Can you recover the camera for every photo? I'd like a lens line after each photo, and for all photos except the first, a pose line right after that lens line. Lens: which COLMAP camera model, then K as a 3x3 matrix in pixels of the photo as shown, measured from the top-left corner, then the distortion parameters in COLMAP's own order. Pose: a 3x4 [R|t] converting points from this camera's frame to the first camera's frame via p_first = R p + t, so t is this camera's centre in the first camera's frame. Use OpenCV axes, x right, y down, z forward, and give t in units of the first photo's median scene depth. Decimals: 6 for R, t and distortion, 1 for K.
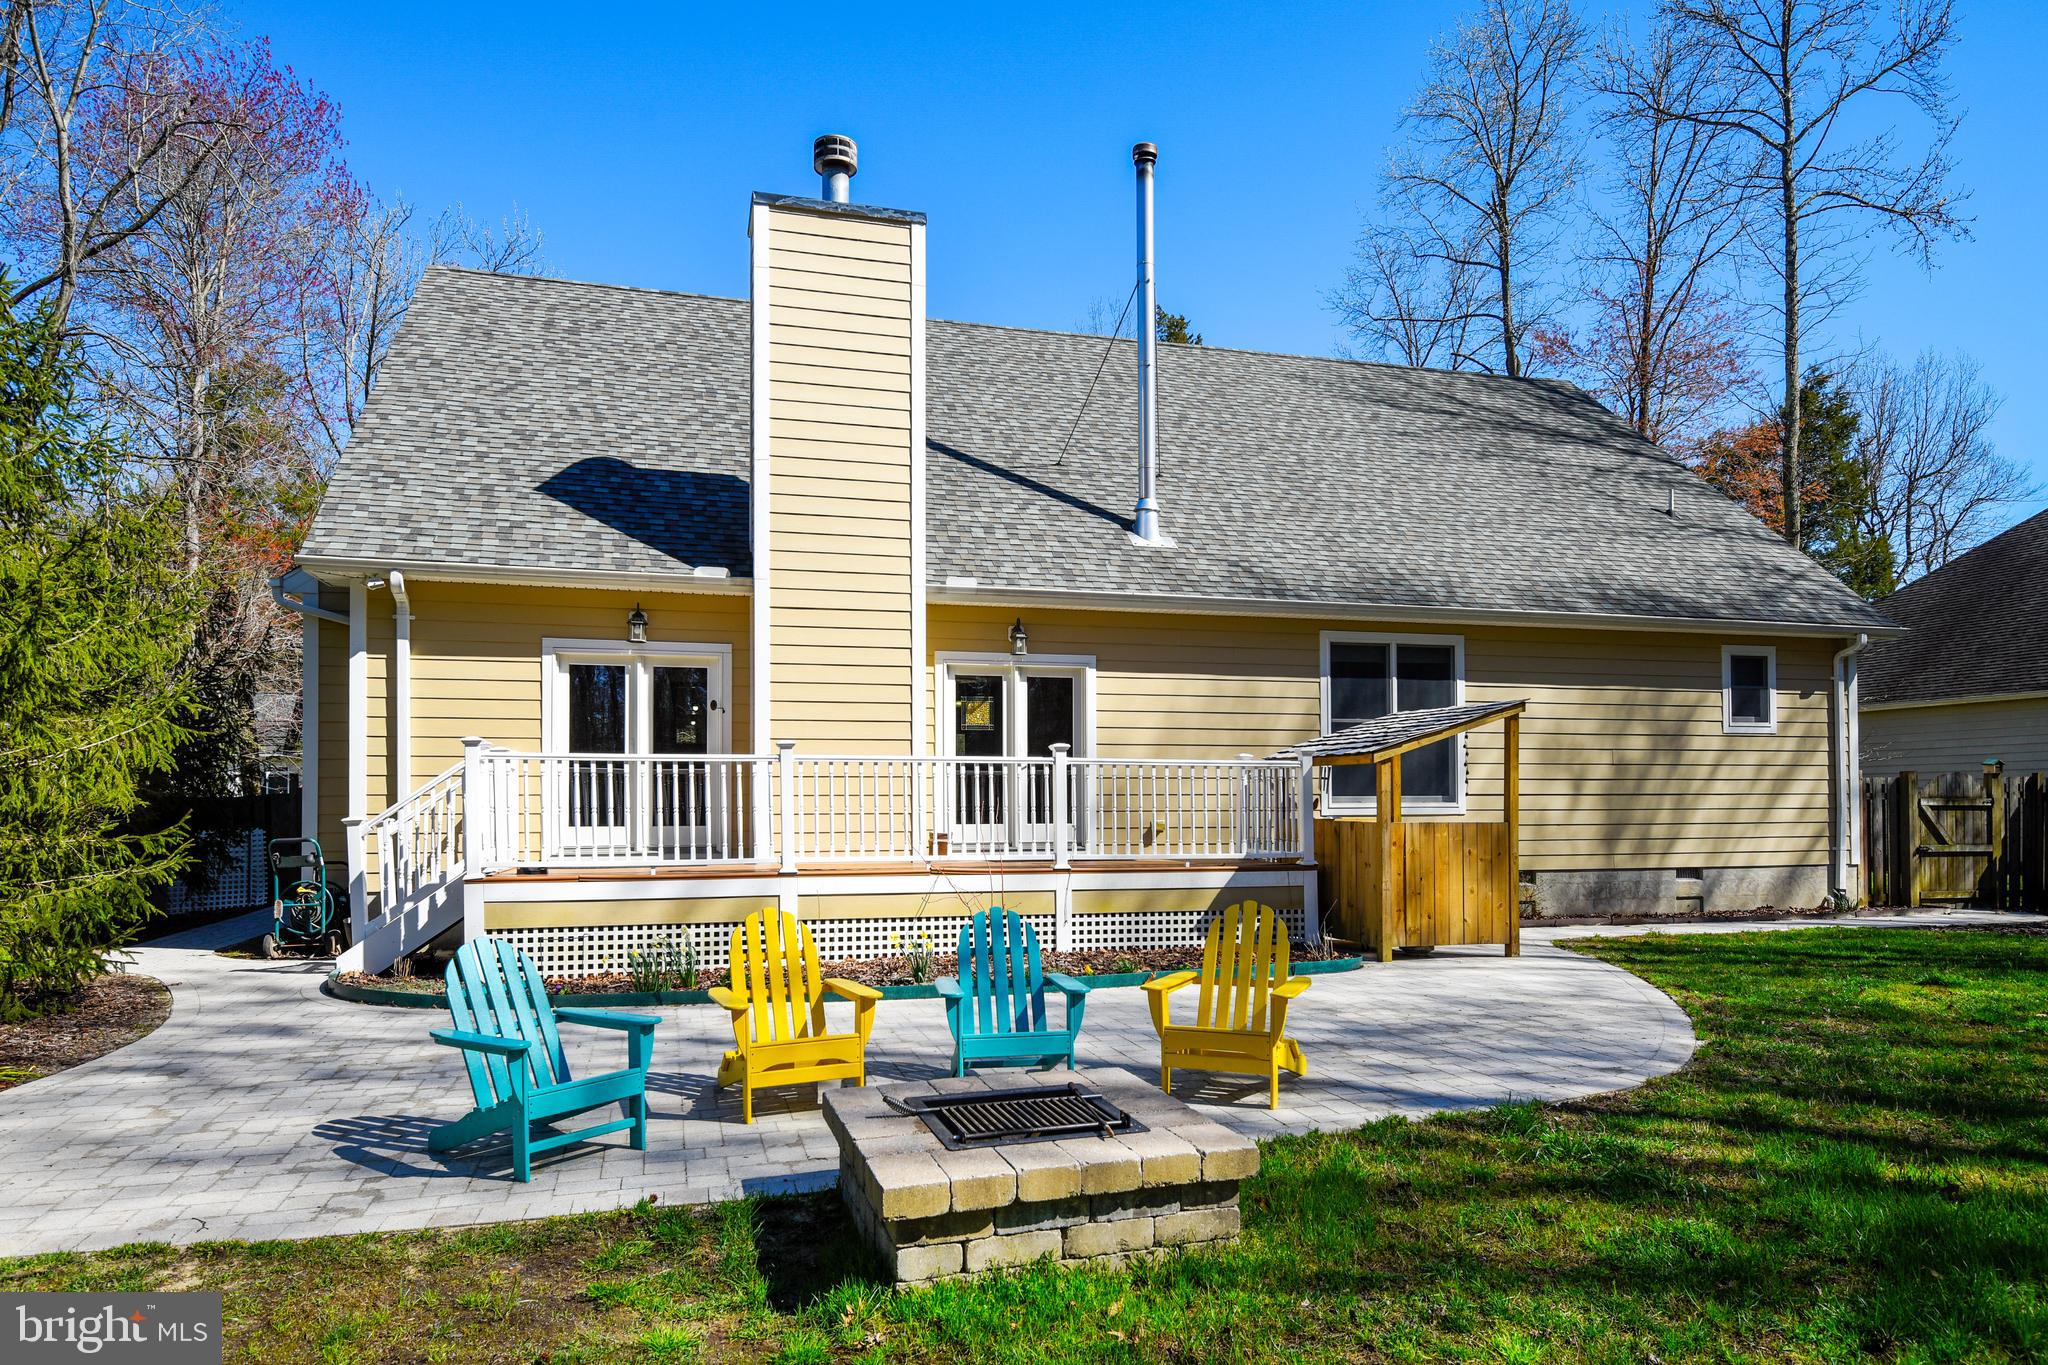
lens RADIAL K [[1229.0, 0, 970.3], [0, 1229.0, 778.5], [0, 0, 1]] dist [0.004237, -0.001833]
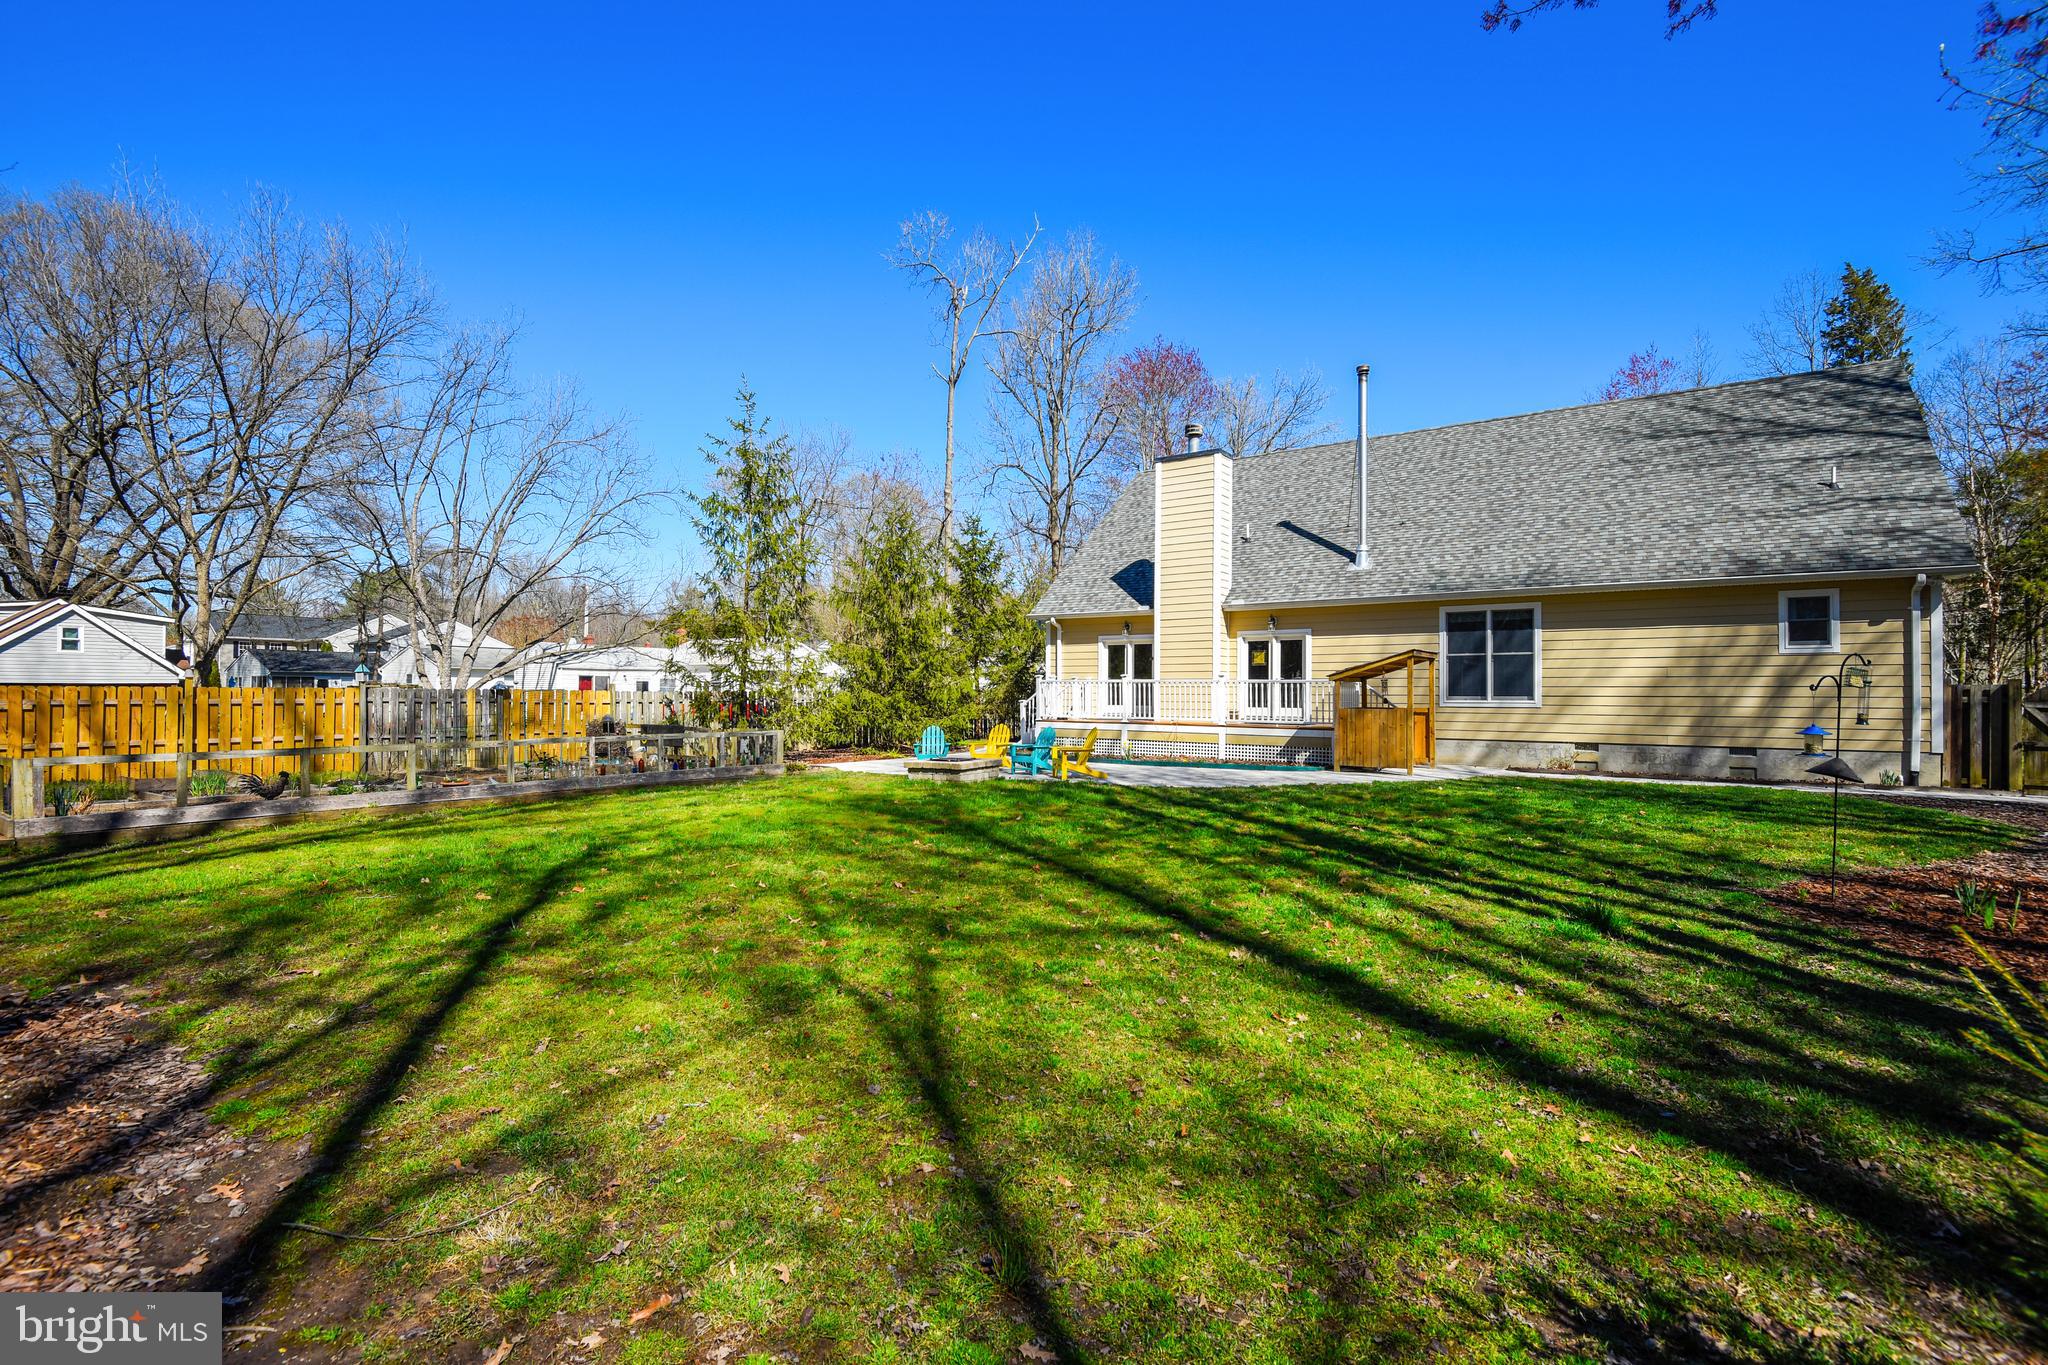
lens RADIAL K [[826.1, 0, 1024.0], [0, 826.1, 682.5], [0, 0, 1]] dist [-0.025832, -0.000099]
pose [[0.655331, -0.003984, -0.755331, 0.882966], [0.007239, 0.999973, 0.001007, -0.012841], [0.755307, -0.006128, 0.655343, -0.312547]]
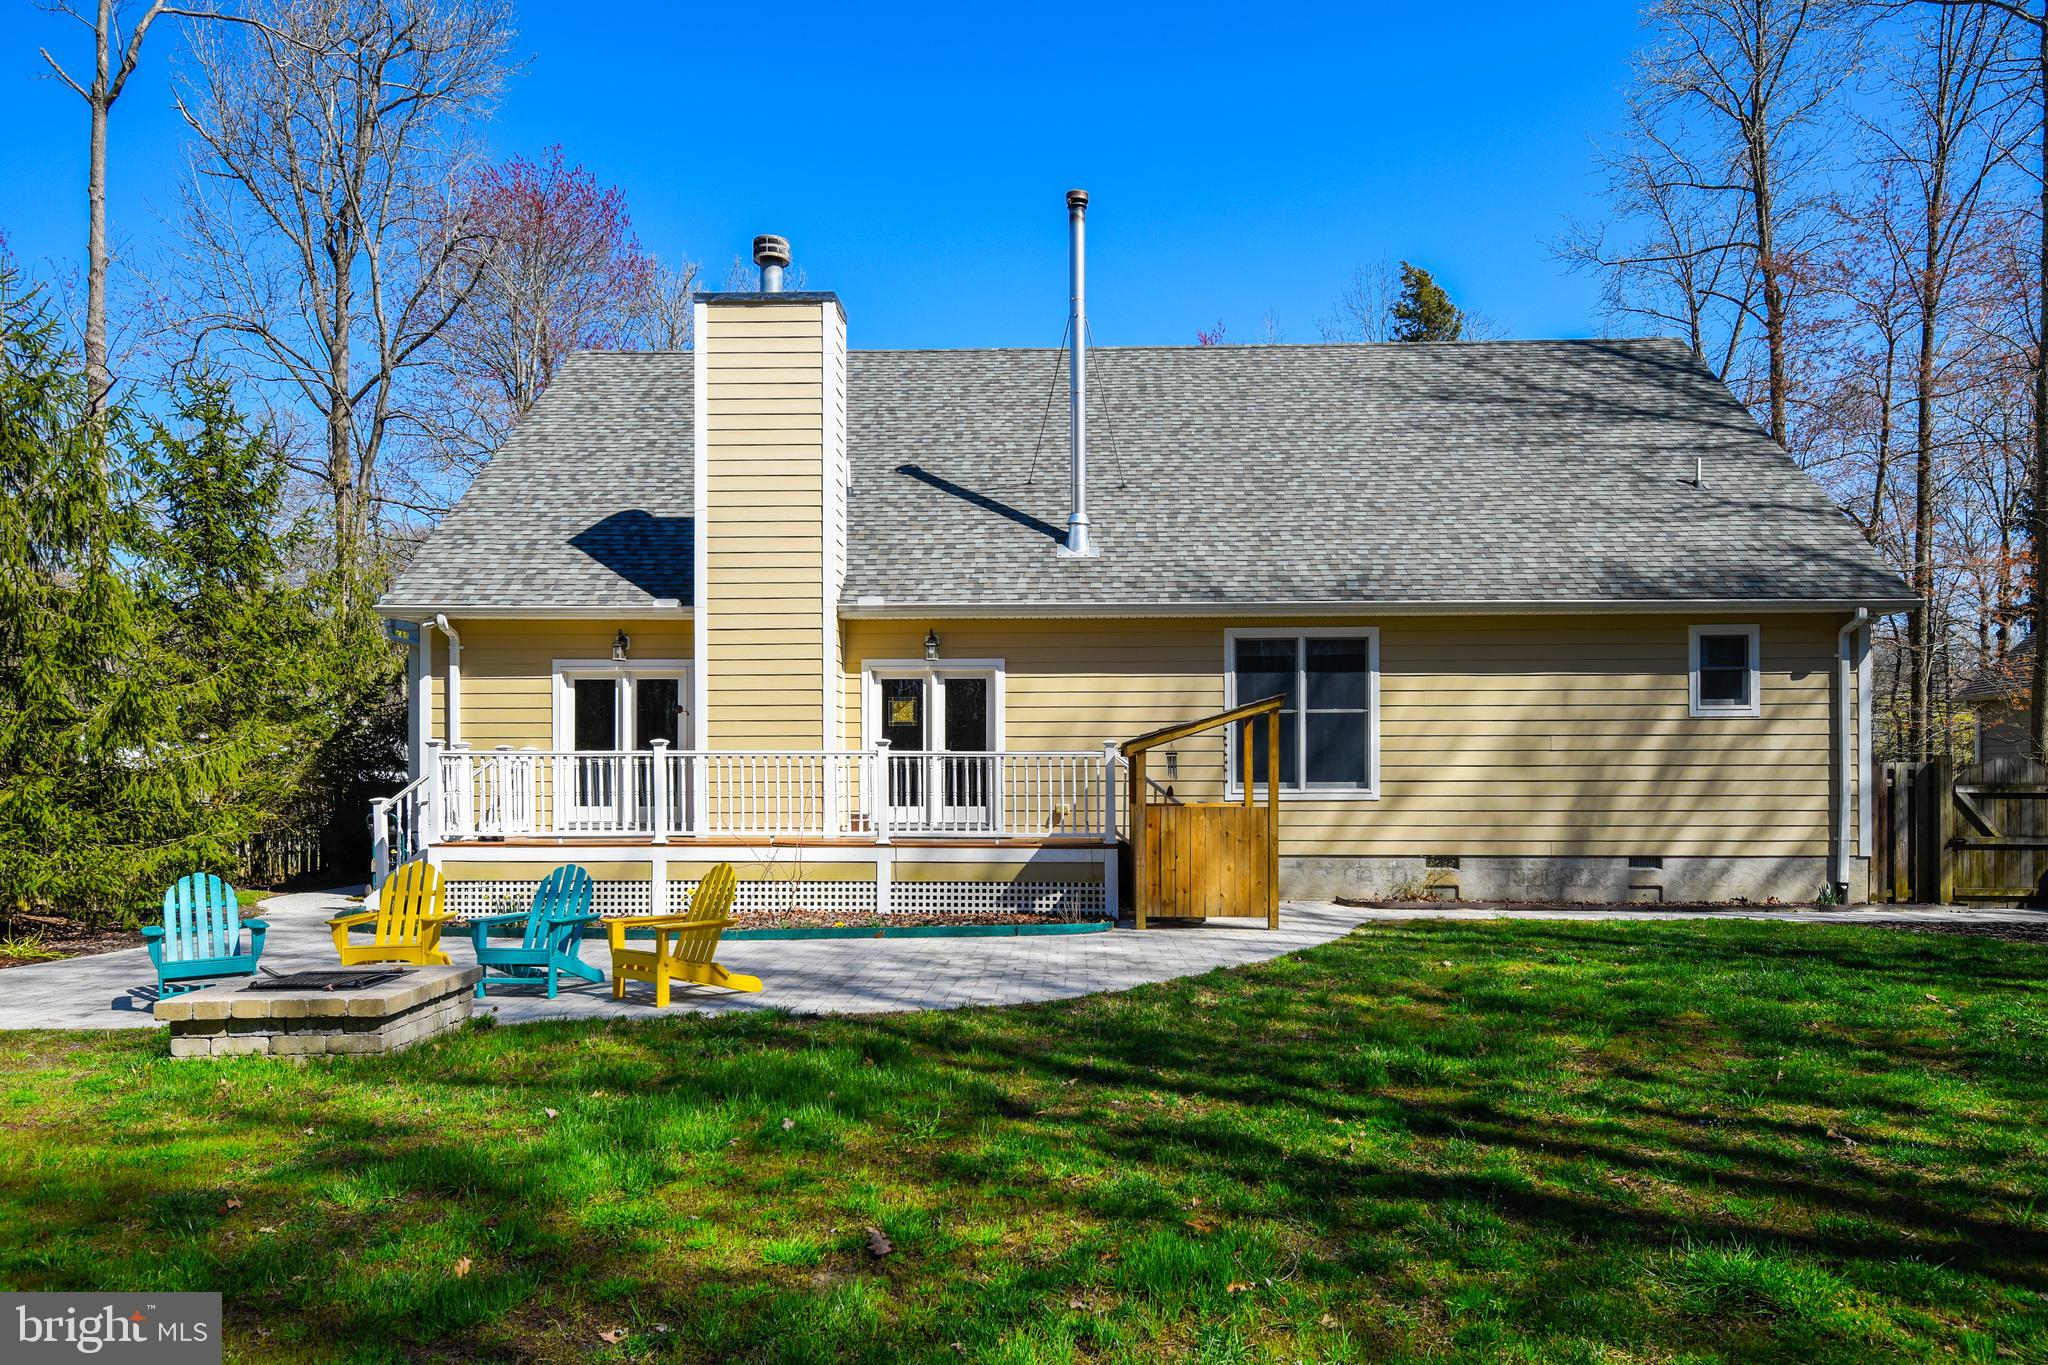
lens RADIAL K [[1229.0, 0, 970.3], [0, 1229.0, 778.5], [0, 0, 1]] dist [0.004237, -0.001833]
pose [[0.956993, -0.000185, -0.290109, 0.418629], [0.004186, 0.999904, 0.013171, -0.004620], [0.290079, -0.013819, 0.956903, -0.101007]]
